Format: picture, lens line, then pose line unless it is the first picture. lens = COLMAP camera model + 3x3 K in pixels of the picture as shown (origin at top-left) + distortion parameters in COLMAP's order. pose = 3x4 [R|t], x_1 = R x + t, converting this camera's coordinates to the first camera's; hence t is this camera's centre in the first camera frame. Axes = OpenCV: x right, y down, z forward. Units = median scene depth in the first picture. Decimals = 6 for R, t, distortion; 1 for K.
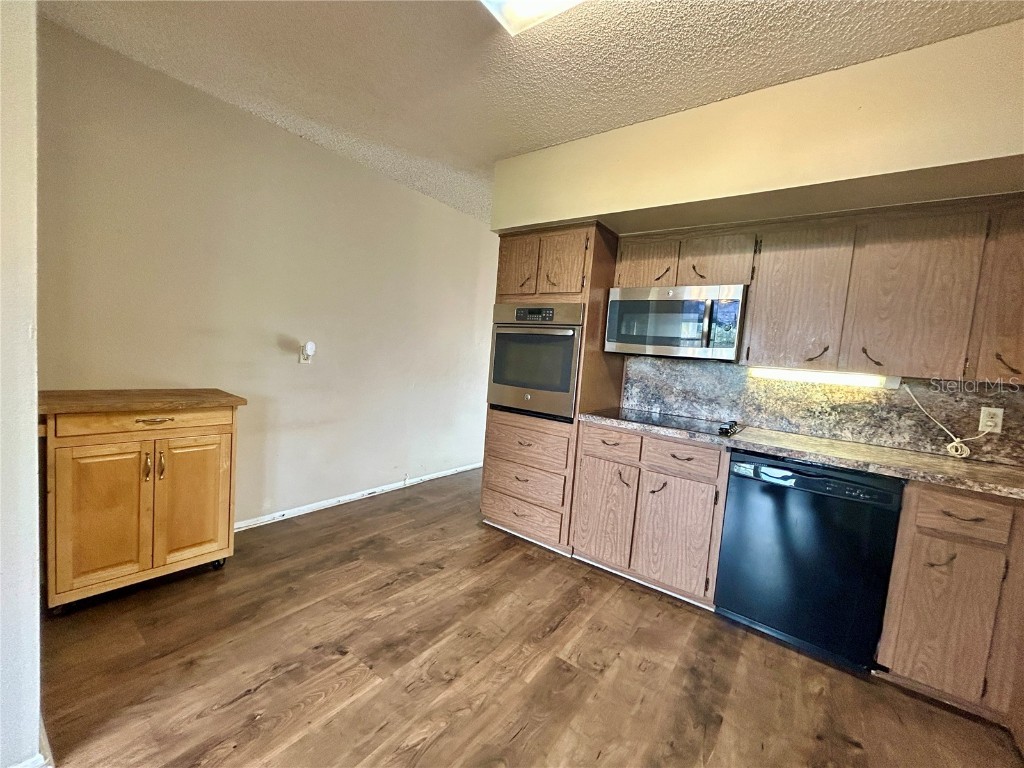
lens RADIAL K [[411.1, 0, 508.1], [0, 411.1, 382.6], [0, 0, 1]] dist [-0.002988, 0.000588]
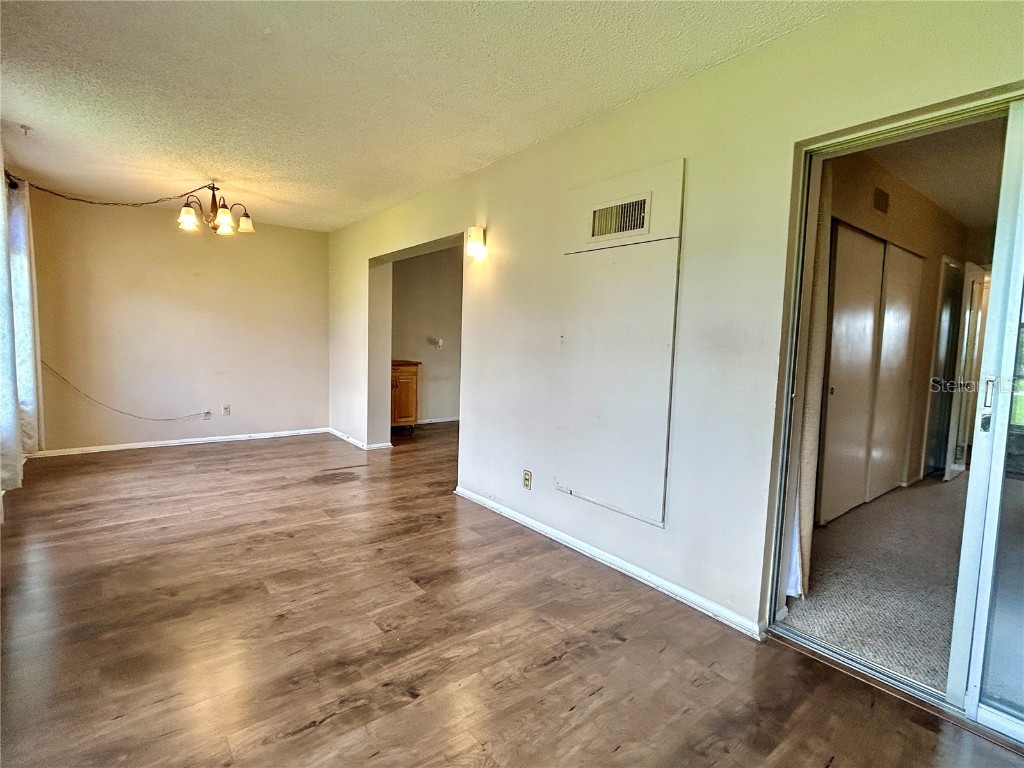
lens RADIAL K [[502.9, 0, 509.3], [0, 502.9, 382.9], [0, 0, 1]] dist [-0.003566, 0.004048]
pose [[0.965599, -0.029358, -0.258372, 0.711398], [0.028738, 0.999568, -0.006179, 0.210853], [0.258442, -0.001458, 0.966026, -1.930850]]
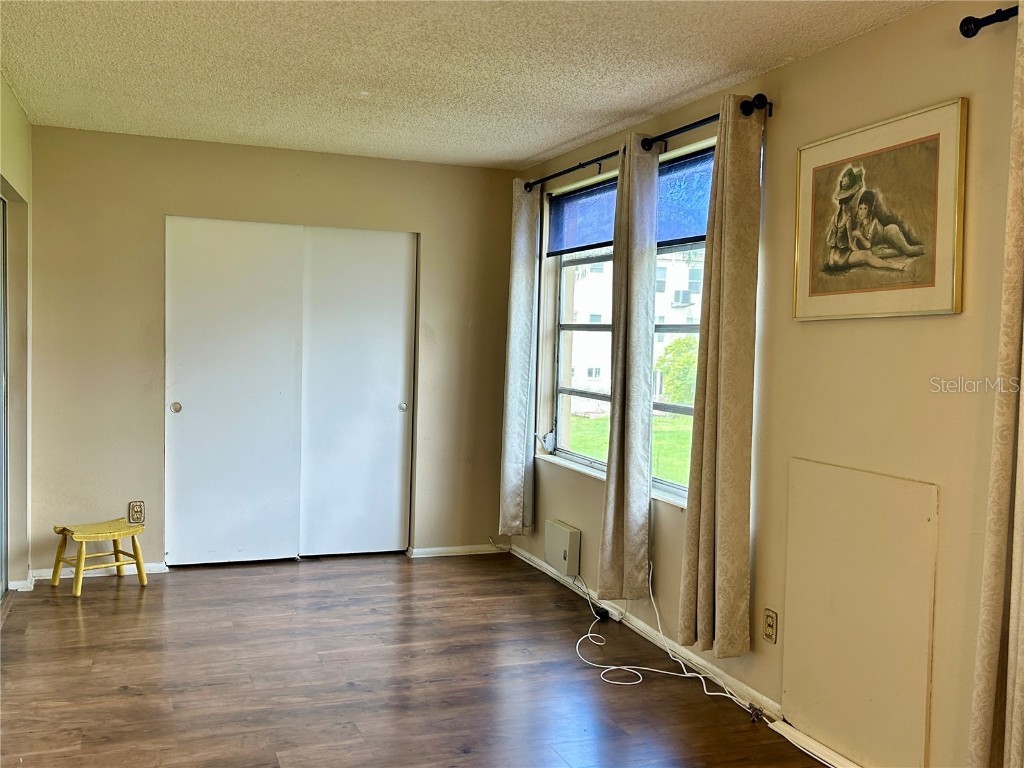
lens RADIAL K [[1016.9, 0, 508.0], [0, 1016.9, 387.9], [0, 0, 1]] dist [0.038209, 0.000000]
pose [[-0.835860, -0.131650, 0.532922, -0.931027], [-0.054368, 0.985897, 0.158276, -0.184007], [-0.546243, 0.103323, -0.831230, 0.285042]]
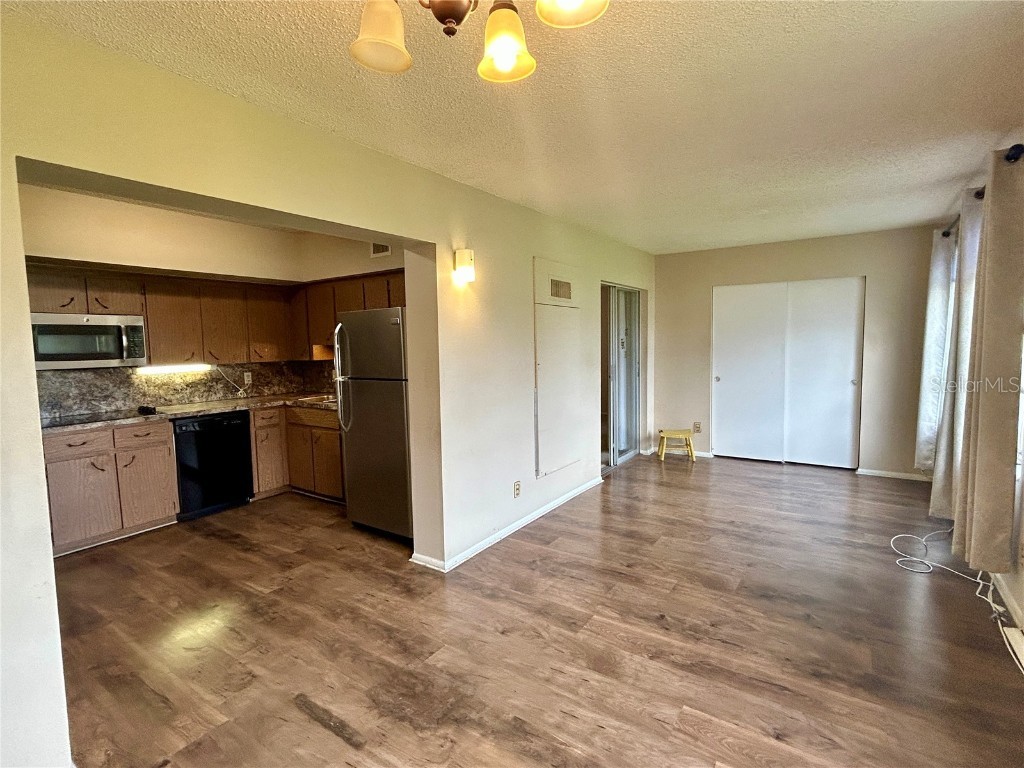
lens RADIAL K [[502.9, 0, 506.1], [0, 502.9, 381.1], [0, 0, 1]] dist [-0.003566, 0.004048]
pose [[-0.041801, -0.158260, 0.986512, -1.456793], [0.089512, 0.982812, 0.161459, -0.192586], [-0.995108, 0.095053, -0.026916, -0.291621]]
